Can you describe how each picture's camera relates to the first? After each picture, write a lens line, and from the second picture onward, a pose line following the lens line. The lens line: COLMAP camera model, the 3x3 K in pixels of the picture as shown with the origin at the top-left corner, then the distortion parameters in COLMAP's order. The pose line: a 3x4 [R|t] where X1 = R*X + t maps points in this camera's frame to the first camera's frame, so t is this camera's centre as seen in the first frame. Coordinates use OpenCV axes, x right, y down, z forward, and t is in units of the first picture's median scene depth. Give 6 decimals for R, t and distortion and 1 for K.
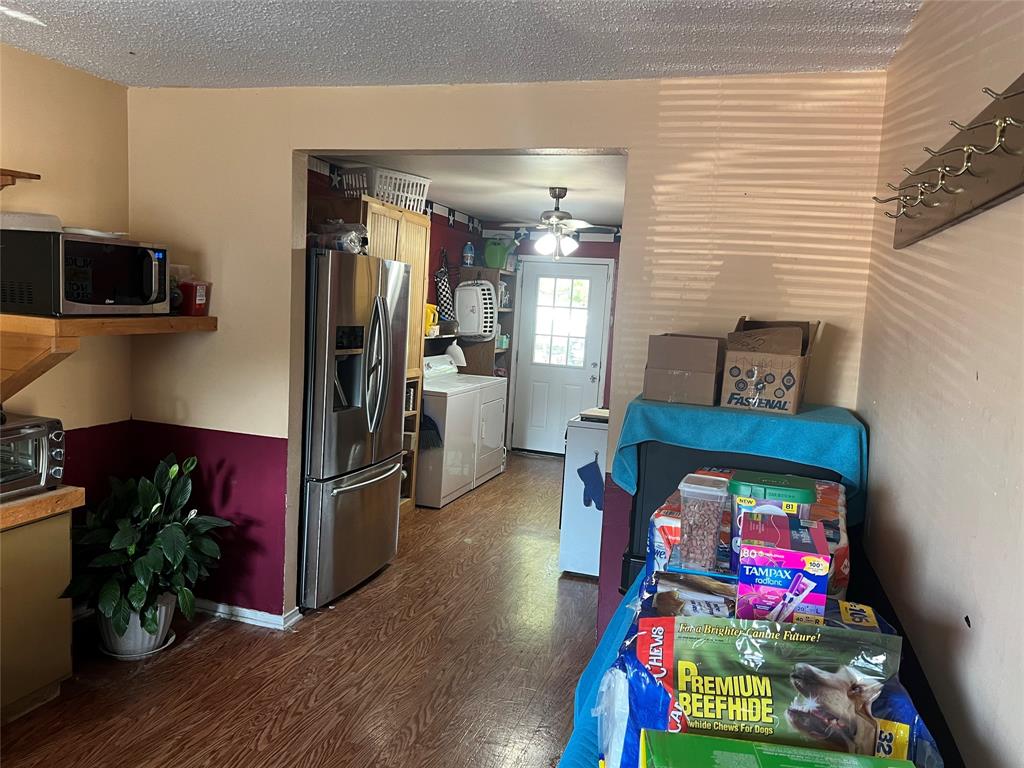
lens RADIAL K [[781.4, 0, 512.0], [0, 781.4, 384.0], [0, 0, 1]] dist [0.063566, -0.041996]
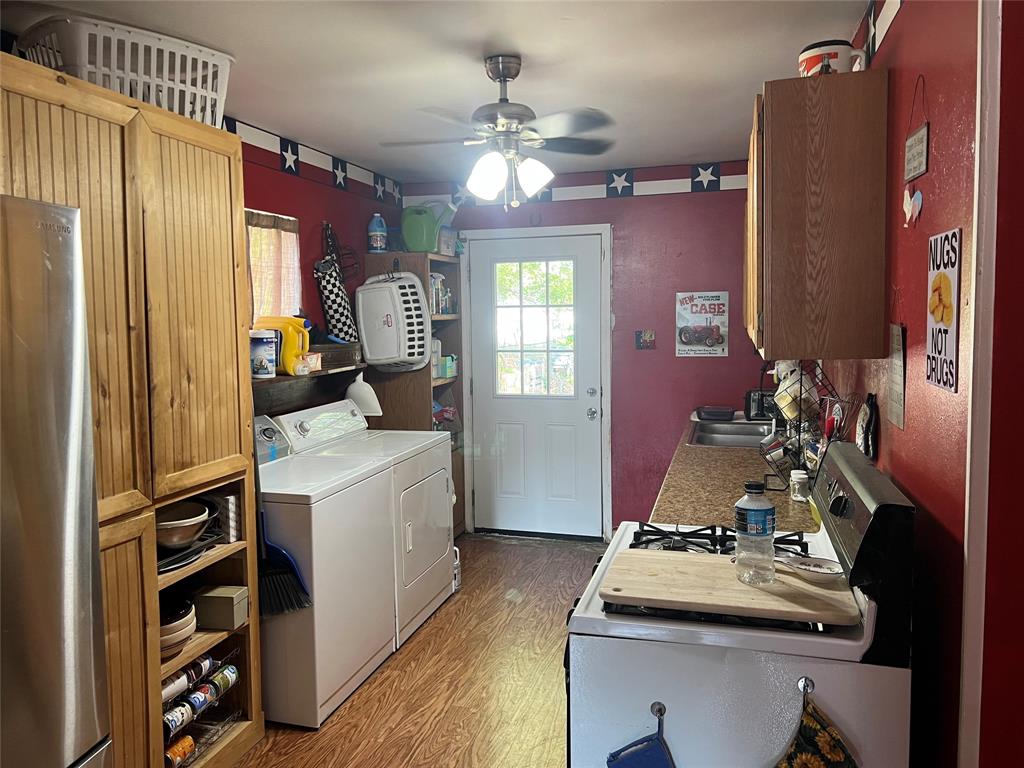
lens RADIAL K [[781.4, 0, 512.0], [0, 781.4, 384.0], [0, 0, 1]] dist [0.063566, -0.041996]
pose [[0.996457, -0.080801, 0.023340, 0.027978], [0.080980, 0.996692, -0.006834, -0.034058], [-0.022711, 0.008700, 0.999704, 0.388816]]
